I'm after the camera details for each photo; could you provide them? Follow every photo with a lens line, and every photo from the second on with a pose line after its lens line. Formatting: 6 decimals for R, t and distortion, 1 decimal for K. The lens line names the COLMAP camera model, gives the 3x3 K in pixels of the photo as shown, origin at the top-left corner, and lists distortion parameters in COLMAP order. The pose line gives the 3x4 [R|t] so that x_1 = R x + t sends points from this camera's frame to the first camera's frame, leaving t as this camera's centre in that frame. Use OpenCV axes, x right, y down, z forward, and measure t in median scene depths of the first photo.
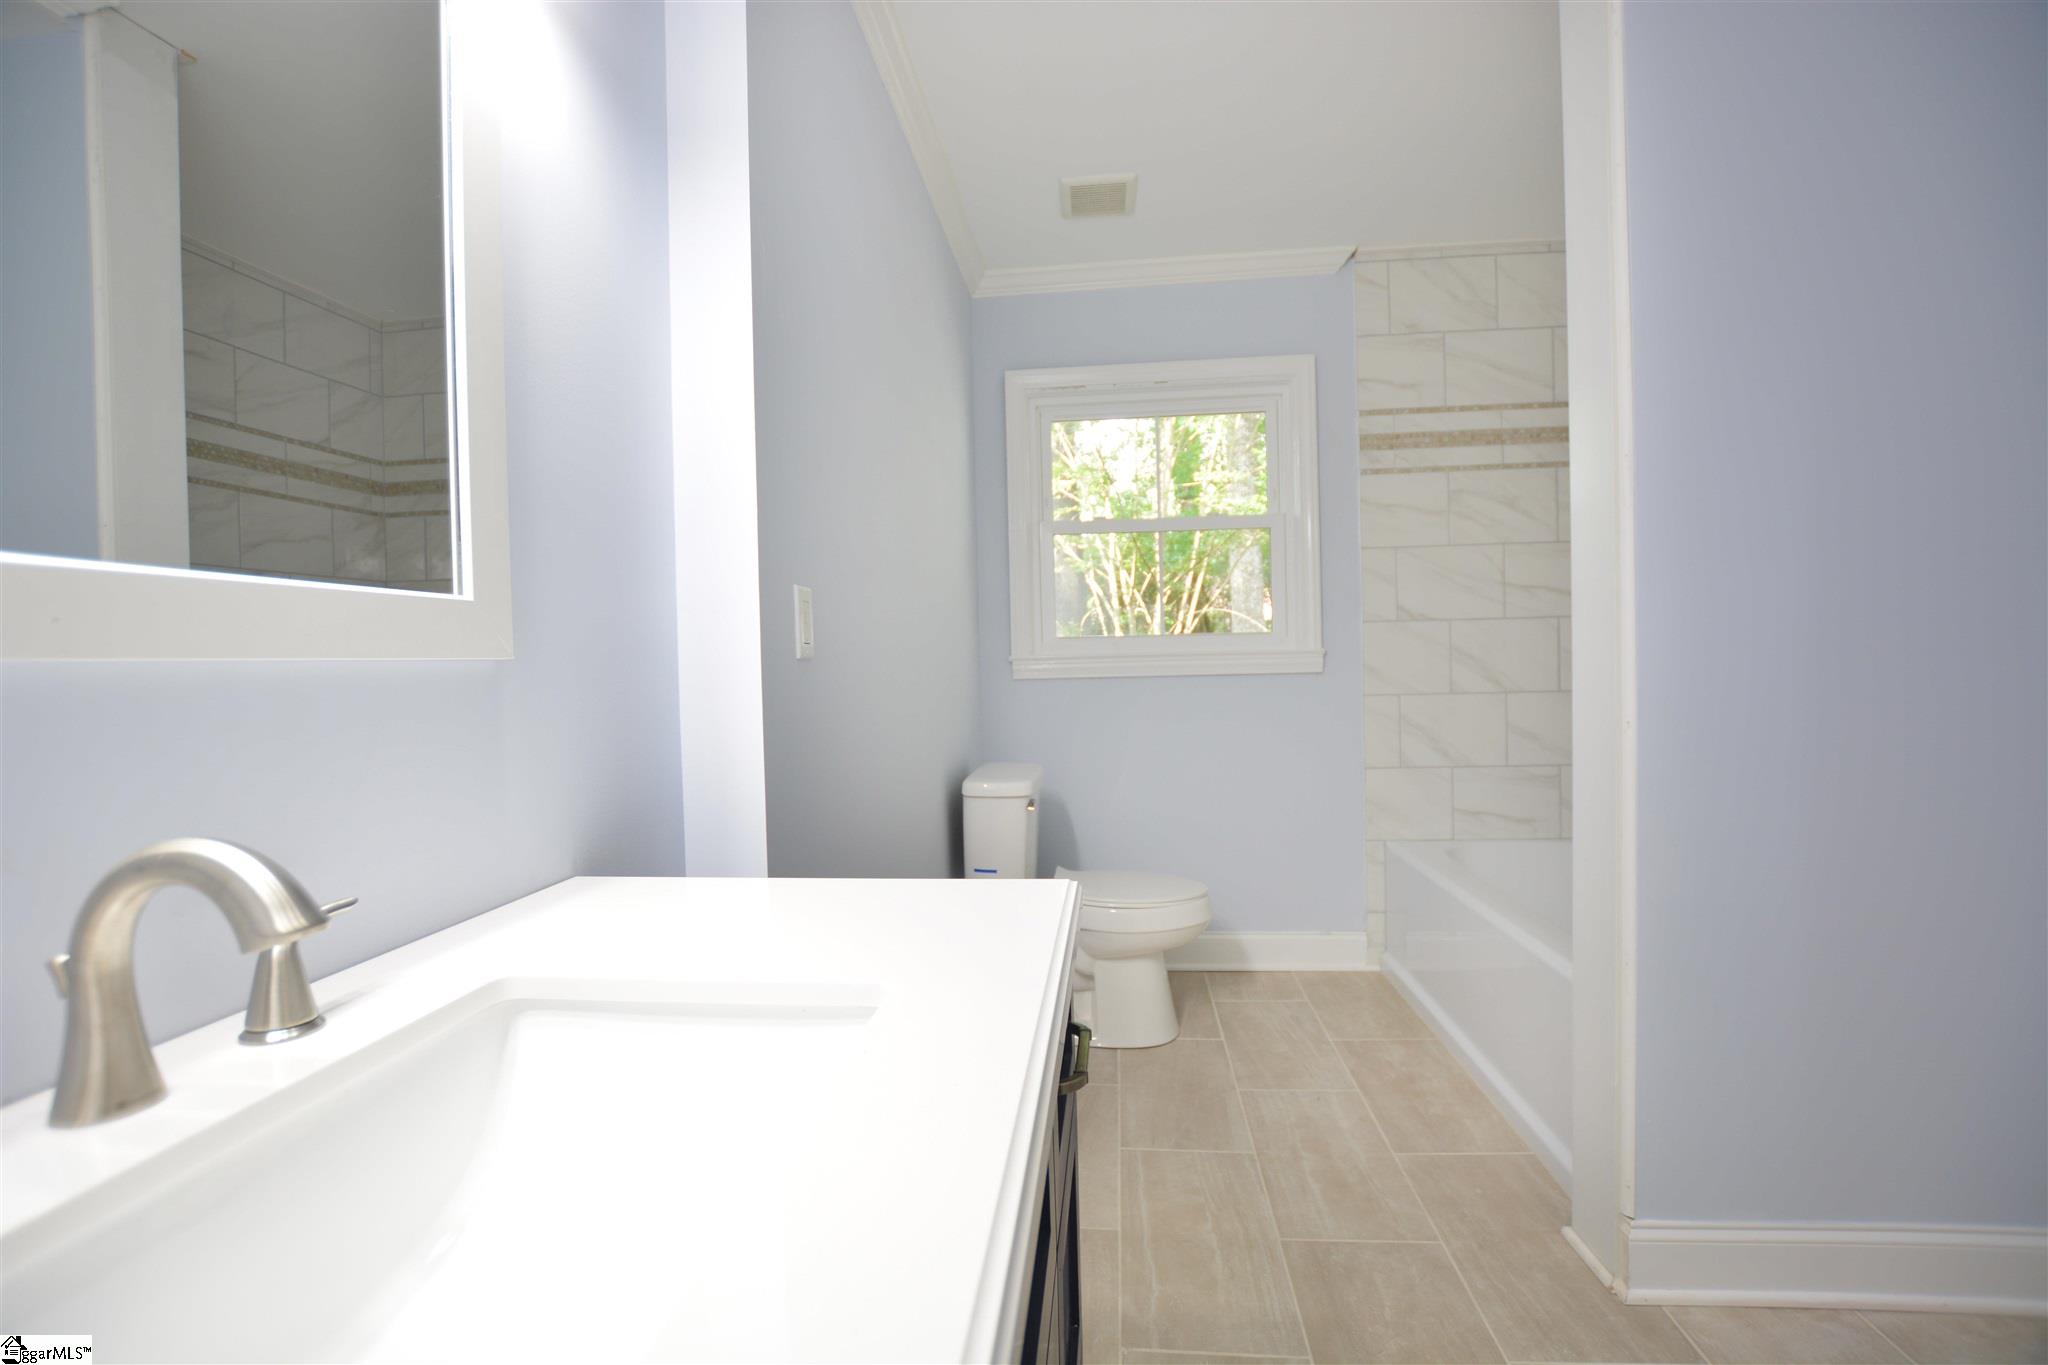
lens RADIAL K [[904.8, 0, 1021.6], [0, 904.8, 686.5], [0, 0, 1]] dist [-0.031993, 0.004472]
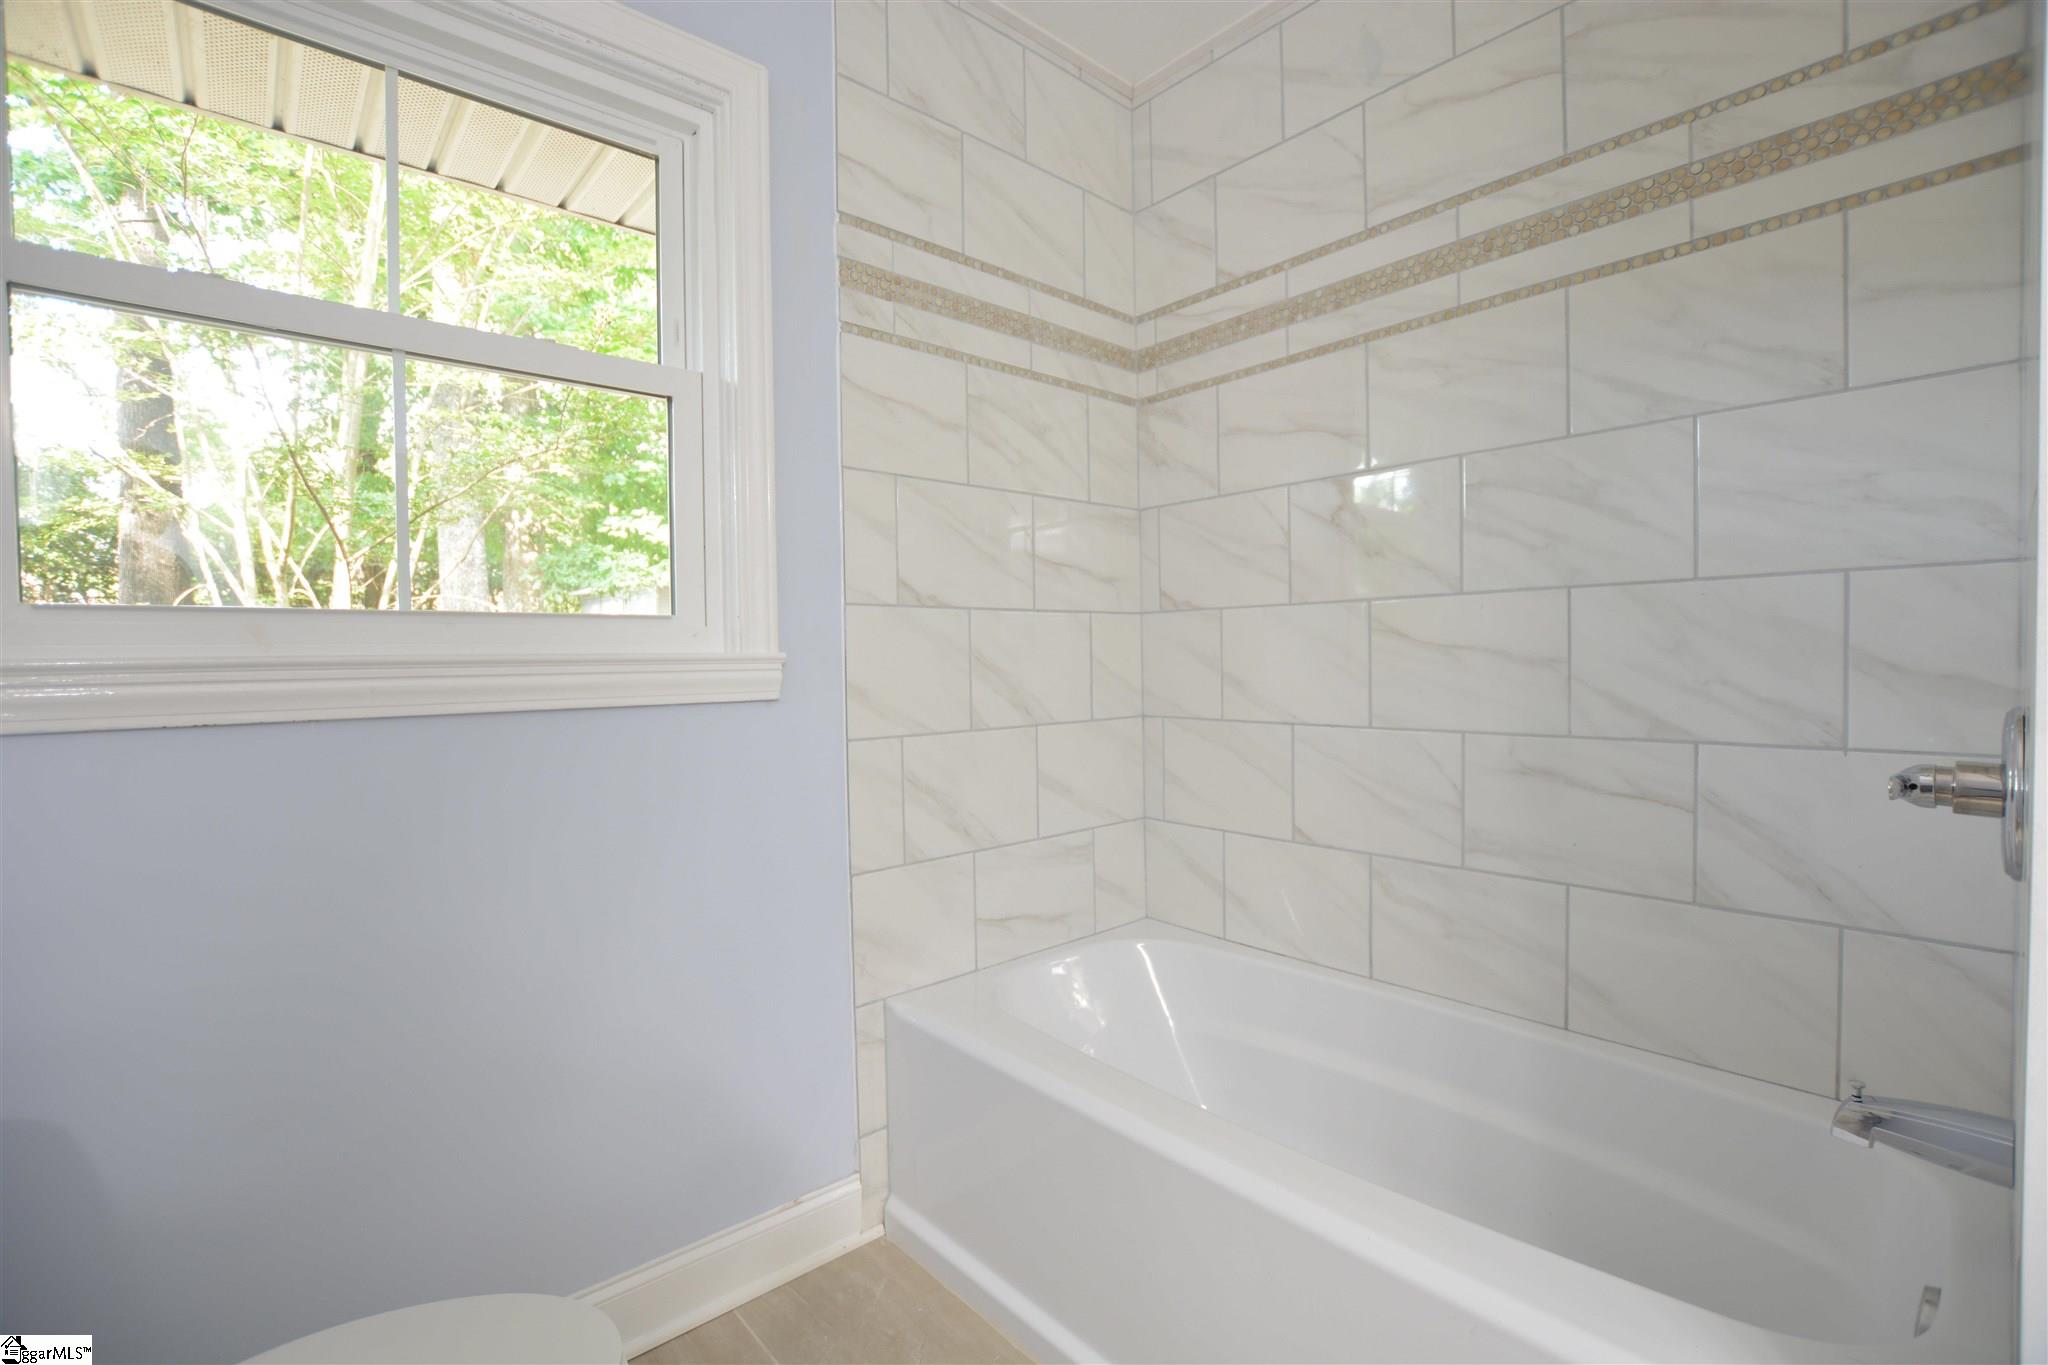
lens RADIAL K [[904.8, 0, 1014.6], [0, 904.8, 685.5], [0, 0, 1]] dist [-0.031993, 0.004472]
pose [[0.683195, -0.006468, 0.730207, 0.053776], [0.019675, 0.999761, -0.009553, -0.016188], [-0.729971, 0.020894, 0.683159, 0.566144]]
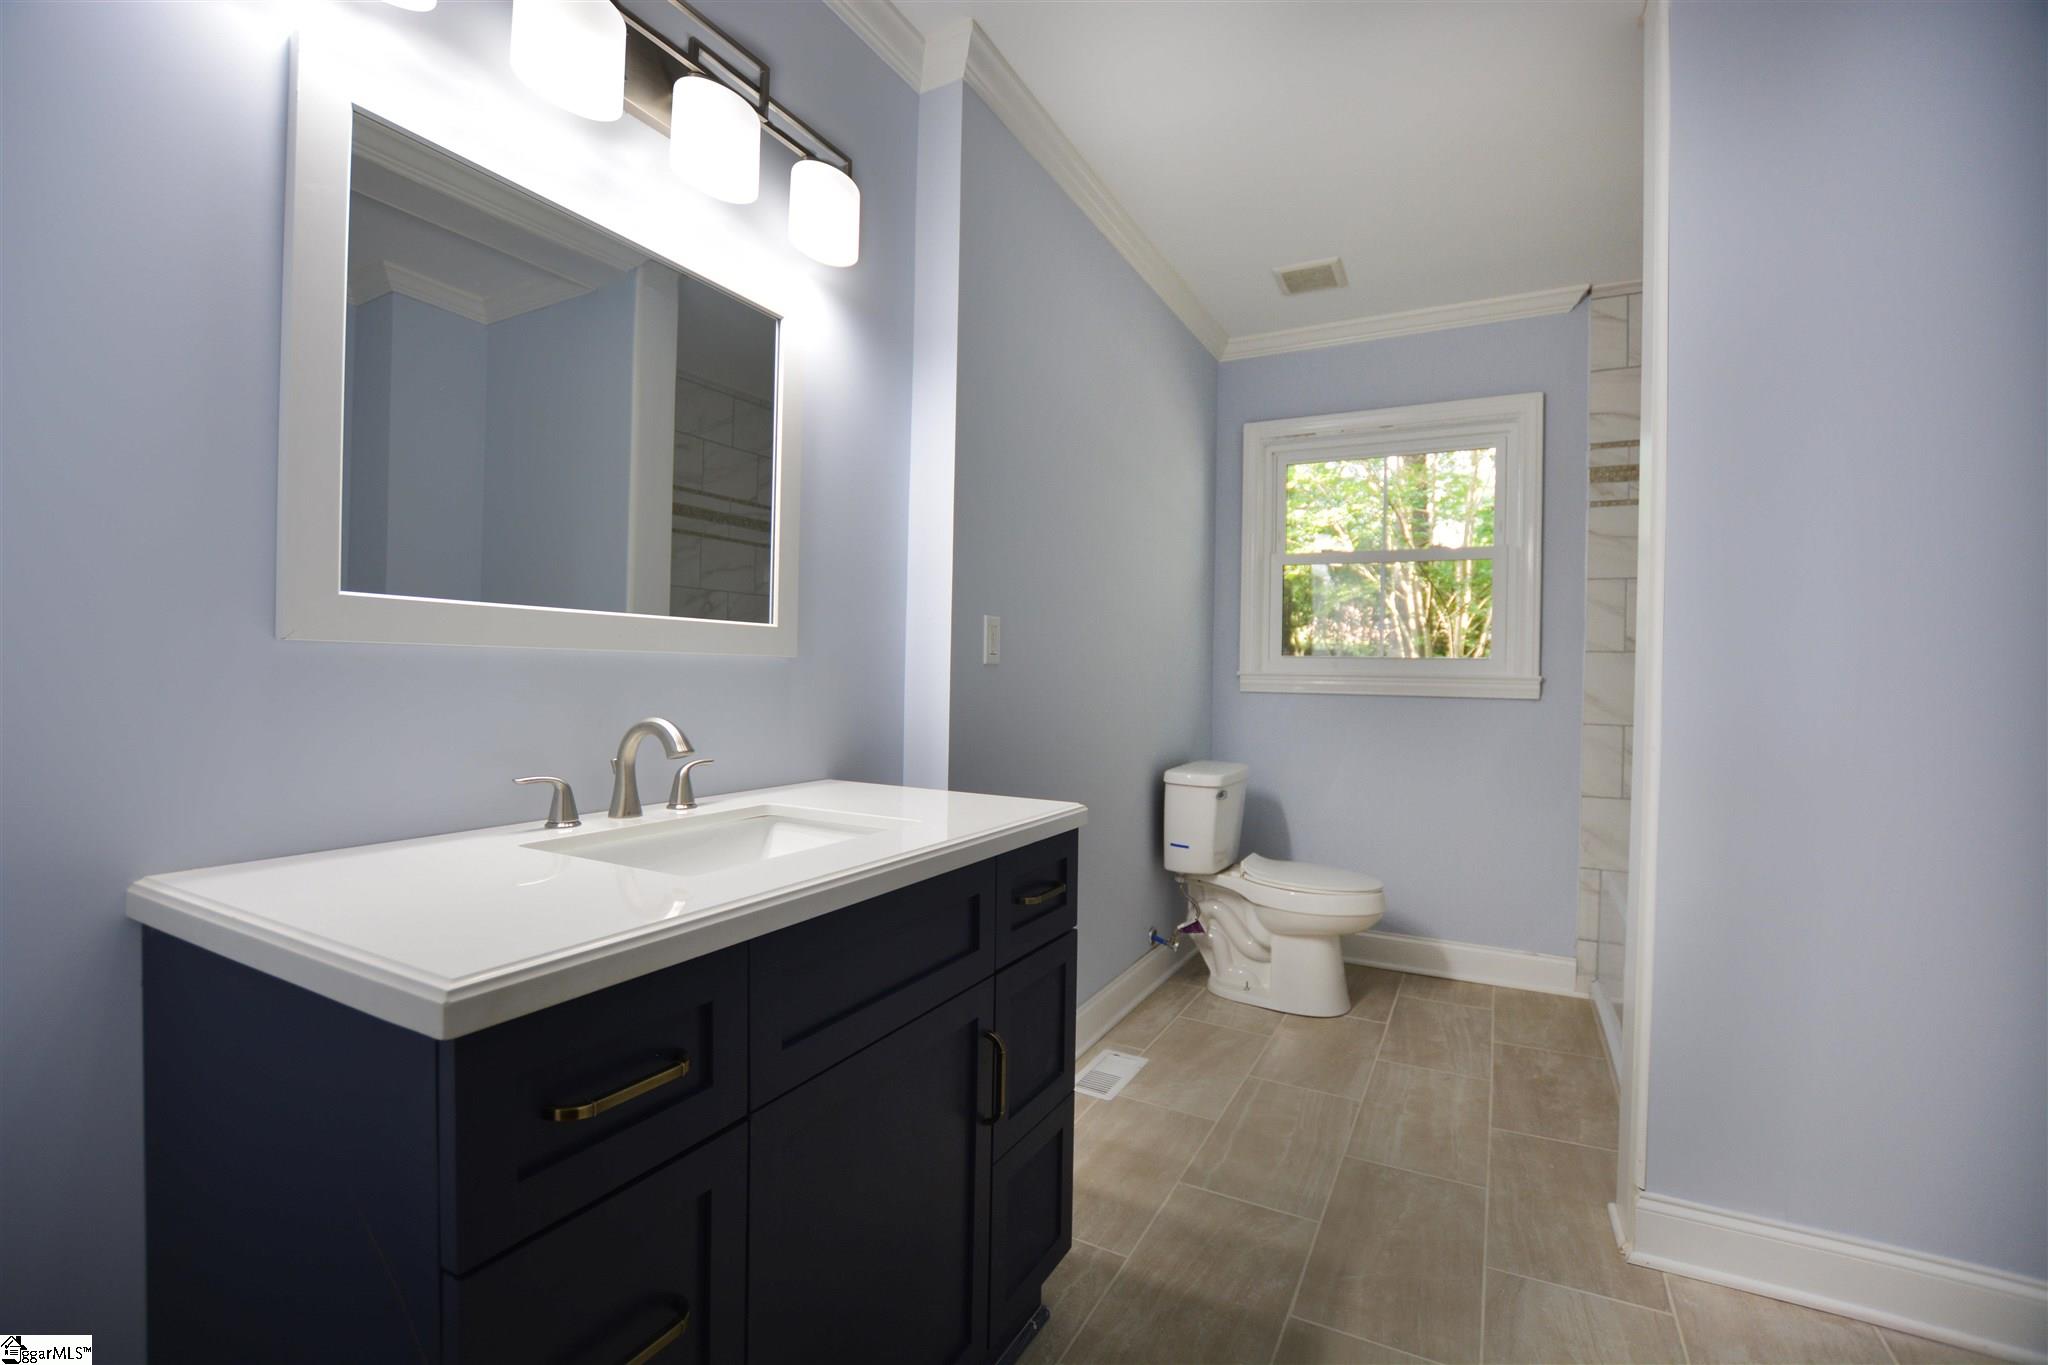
lens RADIAL K [[904.8, 0, 1018.0], [0, 904.8, 688.1], [0, 0, 1]] dist [-0.031993, 0.004472]
pose [[0.924183, 0.048021, -0.378918, 0.173210], [-0.052314, 0.998630, -0.001037, 0.003869], [0.378350, 0.020781, 0.925429, -0.174599]]
